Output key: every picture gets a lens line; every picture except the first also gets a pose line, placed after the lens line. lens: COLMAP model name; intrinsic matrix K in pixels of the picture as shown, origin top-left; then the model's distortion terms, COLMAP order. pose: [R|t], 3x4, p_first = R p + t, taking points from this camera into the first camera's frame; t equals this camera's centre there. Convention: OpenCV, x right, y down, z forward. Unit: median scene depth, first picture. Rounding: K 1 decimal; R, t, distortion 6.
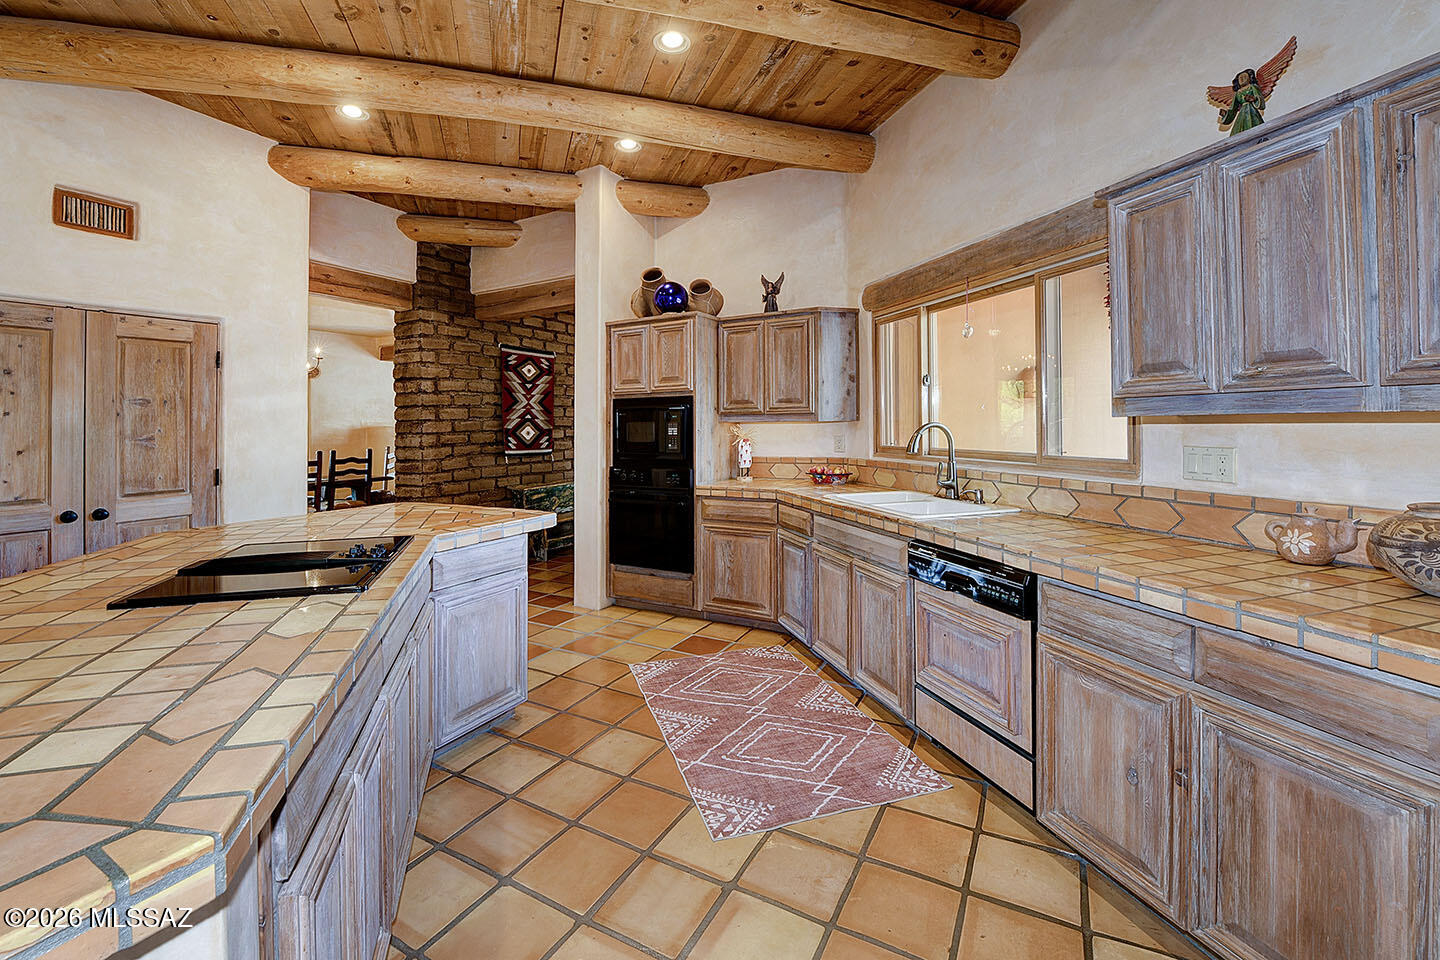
lens RADIAL K [[632.6, 0, 702.5], [0, 632.6, 436.4], [0, 0, 1]] dist [-0.020018, -0.000748]
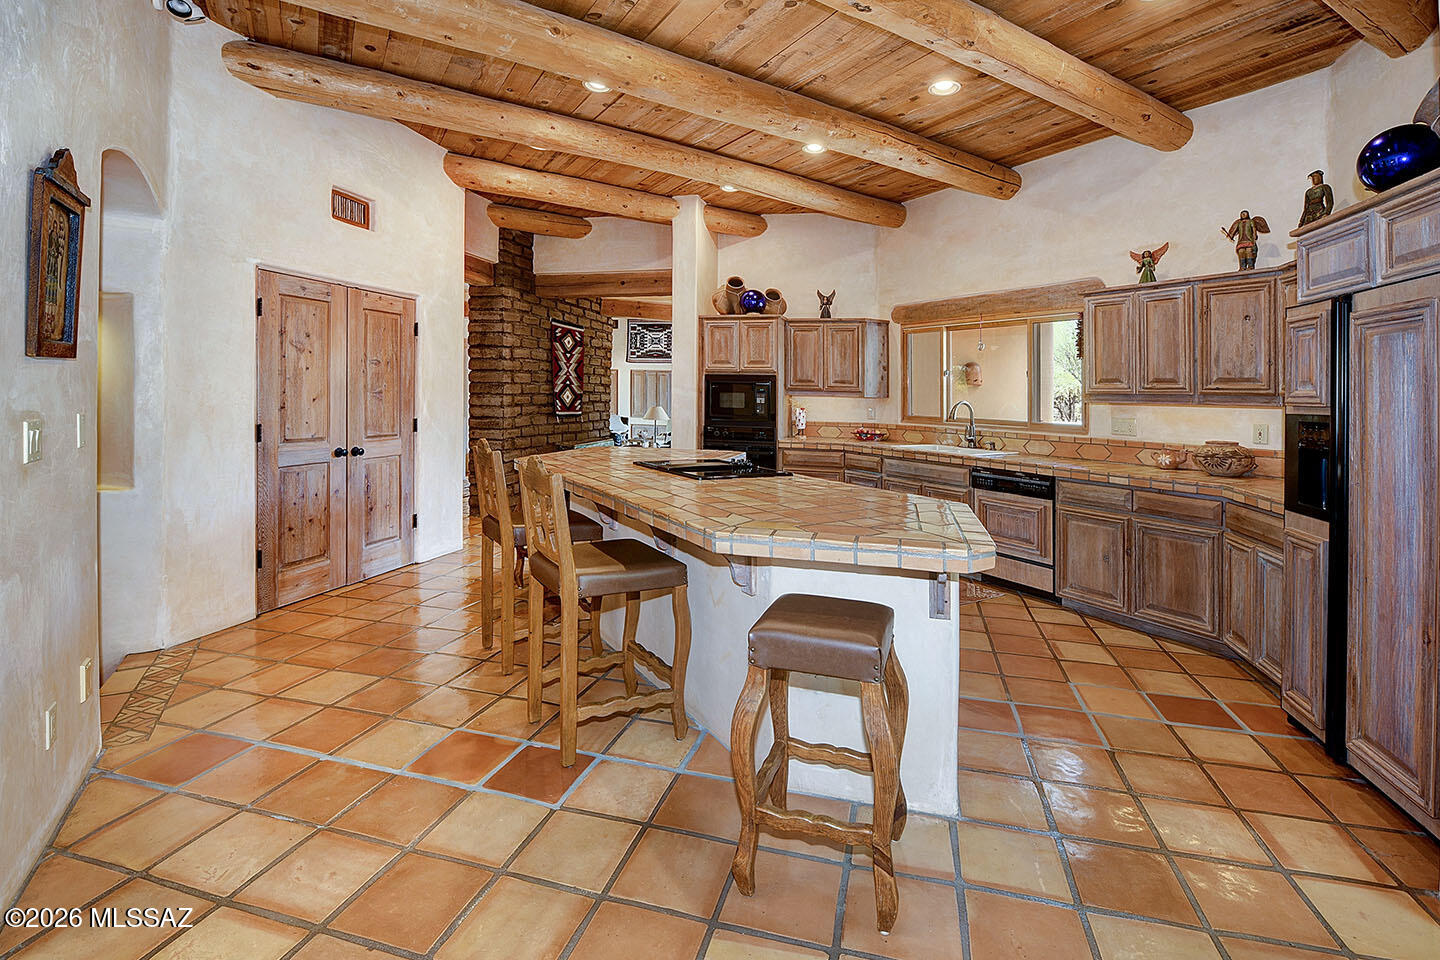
lens RADIAL K [[681.4, 0, 713.6], [0, 681.4, 388.2], [0, 0, 1]] dist [-0.012479, 0.000172]
pose [[0.970814, 0.039202, 0.236606, -0.475847], [-0.032697, 0.998973, -0.031356, 0.014208], [-0.237593, 0.022704, 0.971100, -0.393820]]
